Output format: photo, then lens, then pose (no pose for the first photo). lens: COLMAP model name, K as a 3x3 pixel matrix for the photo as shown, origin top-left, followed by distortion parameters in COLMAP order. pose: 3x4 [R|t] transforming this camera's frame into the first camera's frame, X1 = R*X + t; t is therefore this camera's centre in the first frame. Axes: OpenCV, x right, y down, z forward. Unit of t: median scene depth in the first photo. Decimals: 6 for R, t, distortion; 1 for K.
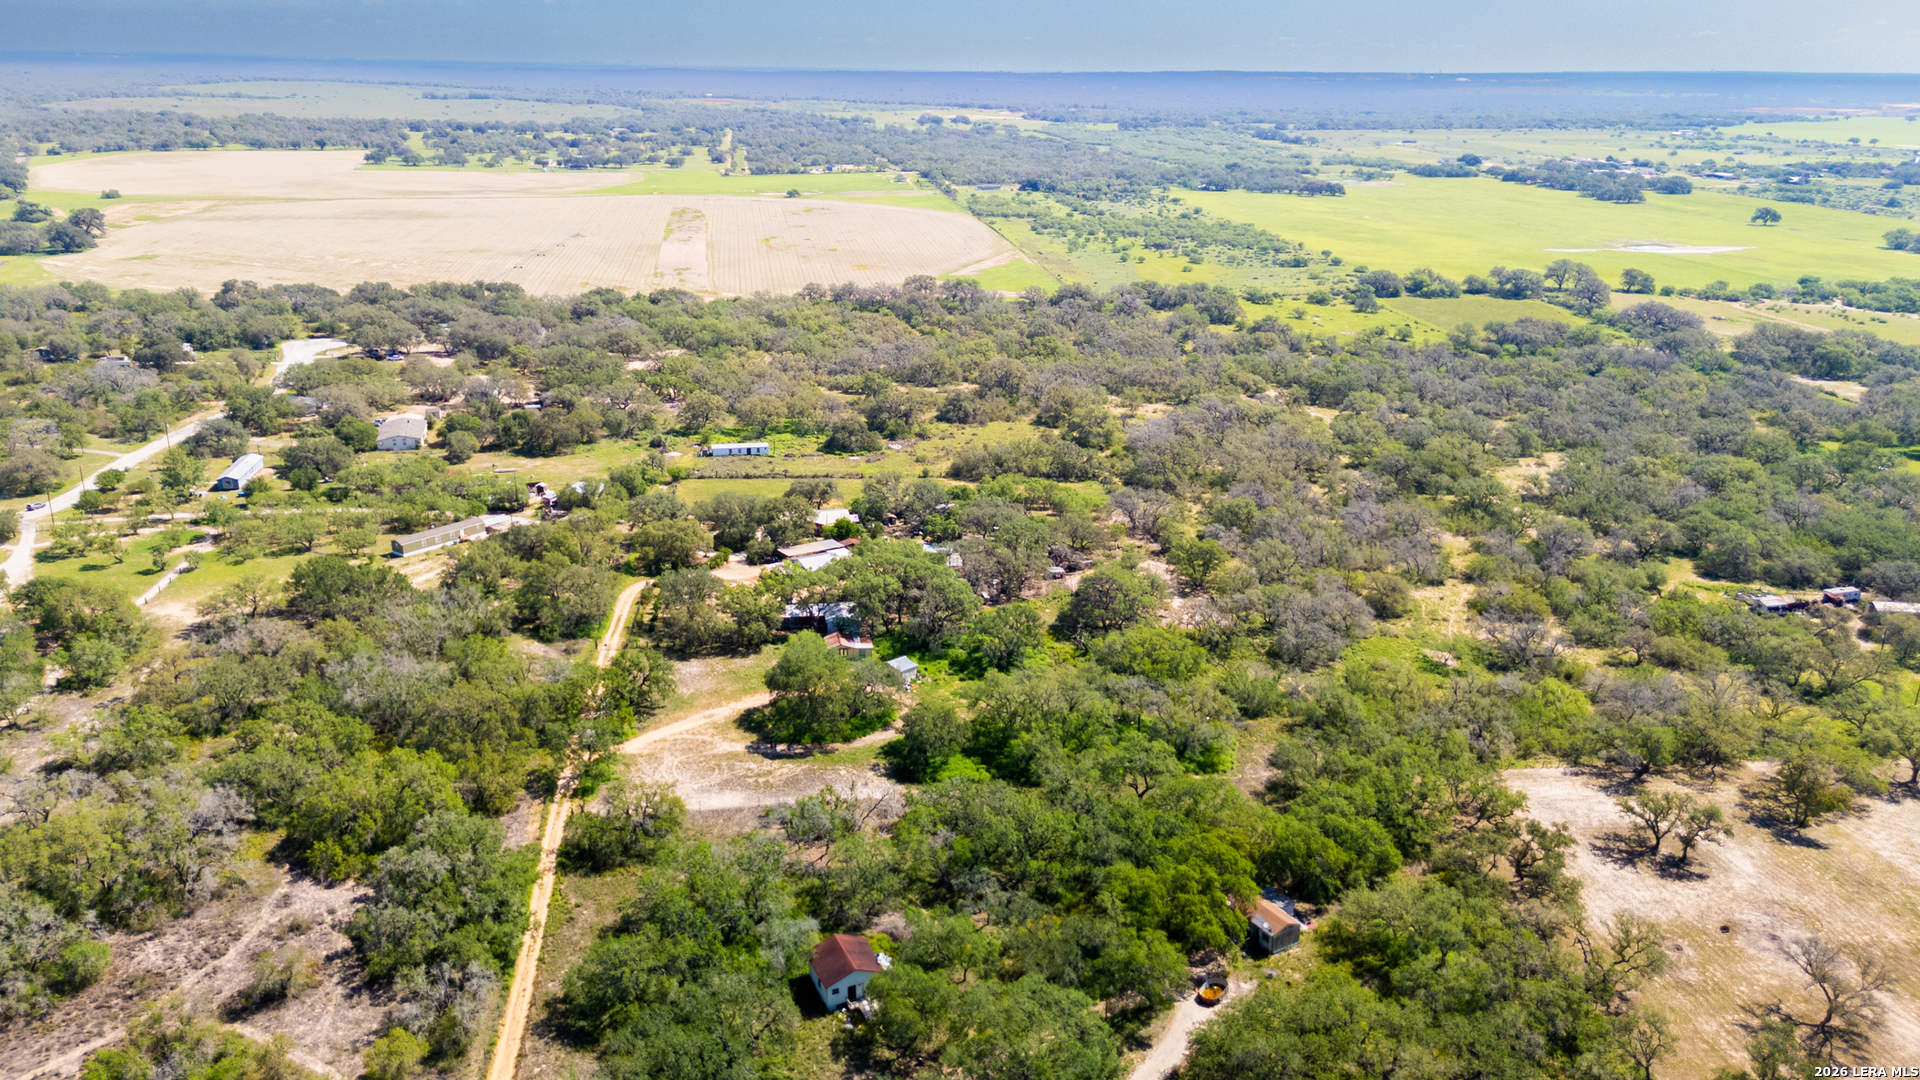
lens RADIAL K [[1380.5, 0, 956.5], [0, 1380.5, 547.5], [0, 0, 1]] dist [0.089699, -0.081225]
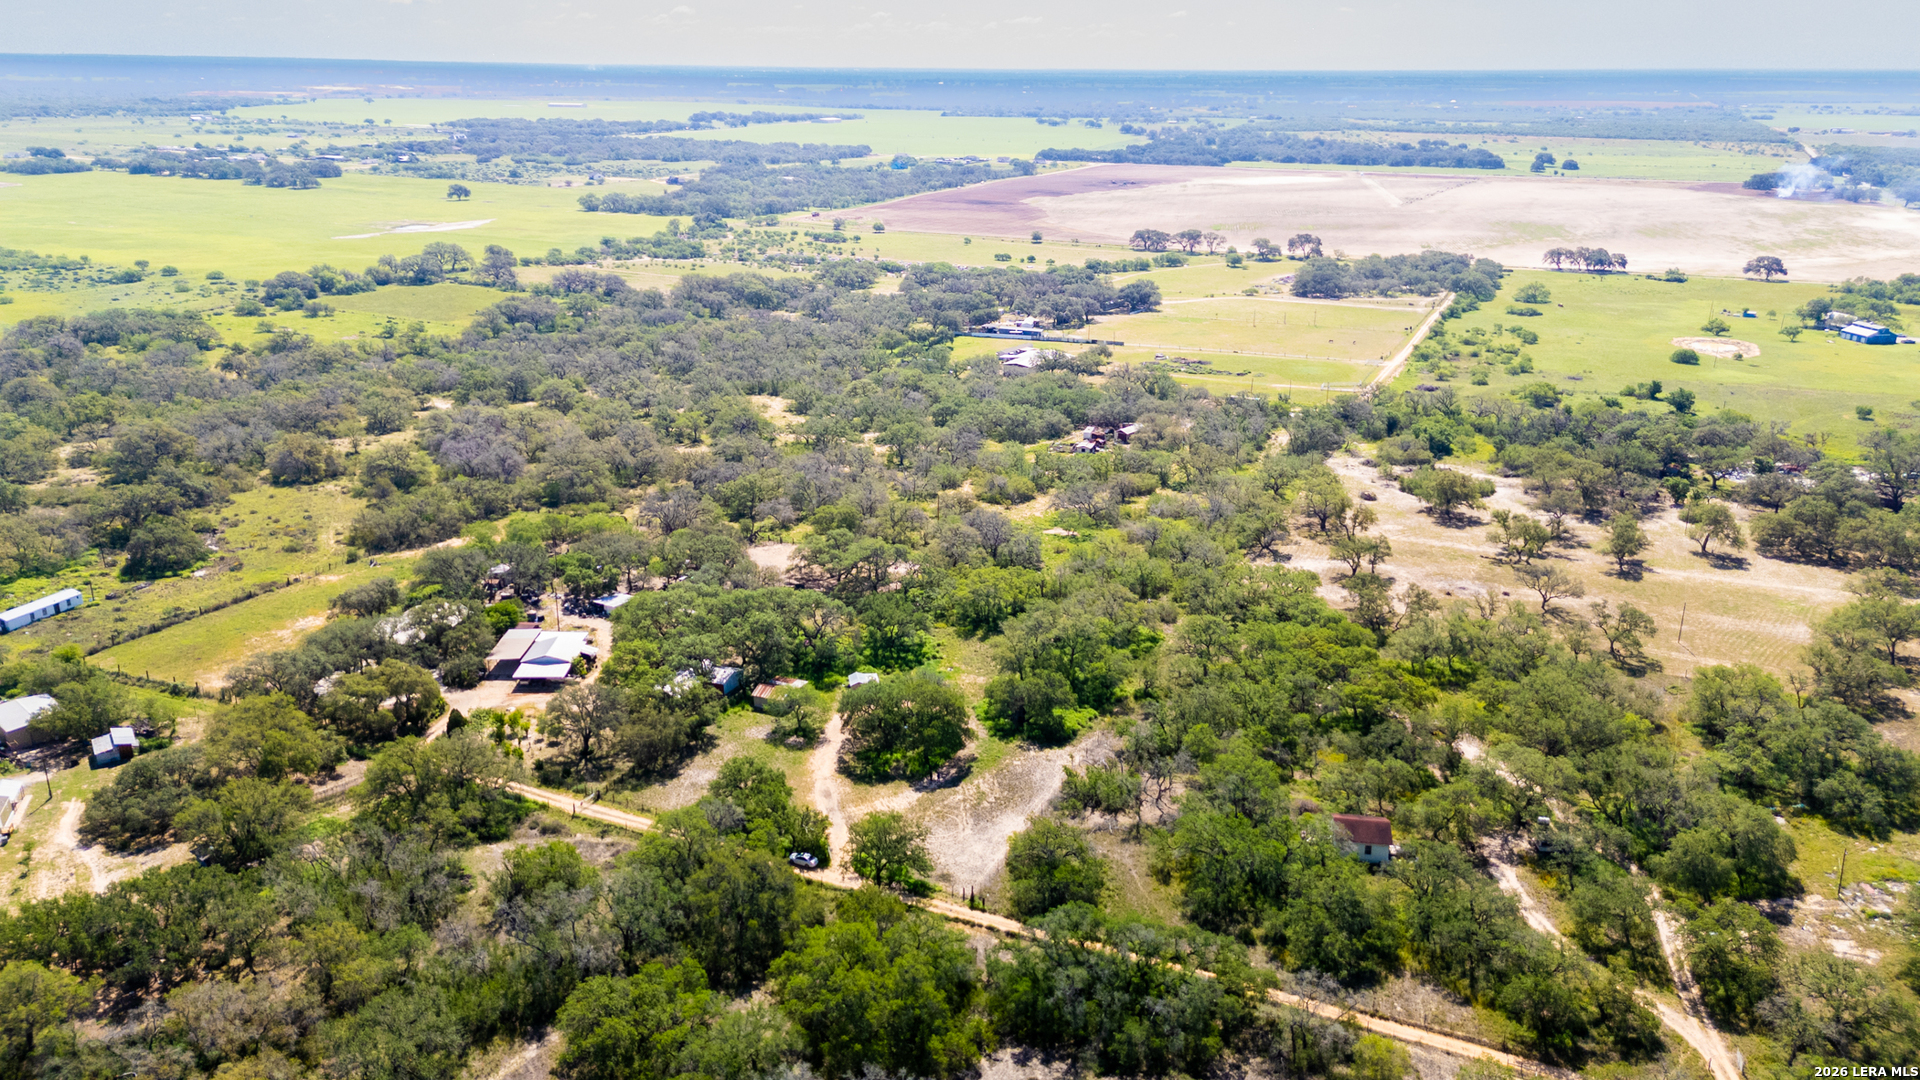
lens RADIAL K [[1380.5, 0, 956.5], [0, 1380.5, 547.5], [0, 0, 1]] dist [0.089699, -0.081225]
pose [[0.534857, -0.280328, 0.797085, -0.096401], [0.271382, 0.950372, 0.152137, -0.017171], [-0.800175, 0.134943, 0.584389, 0.046159]]
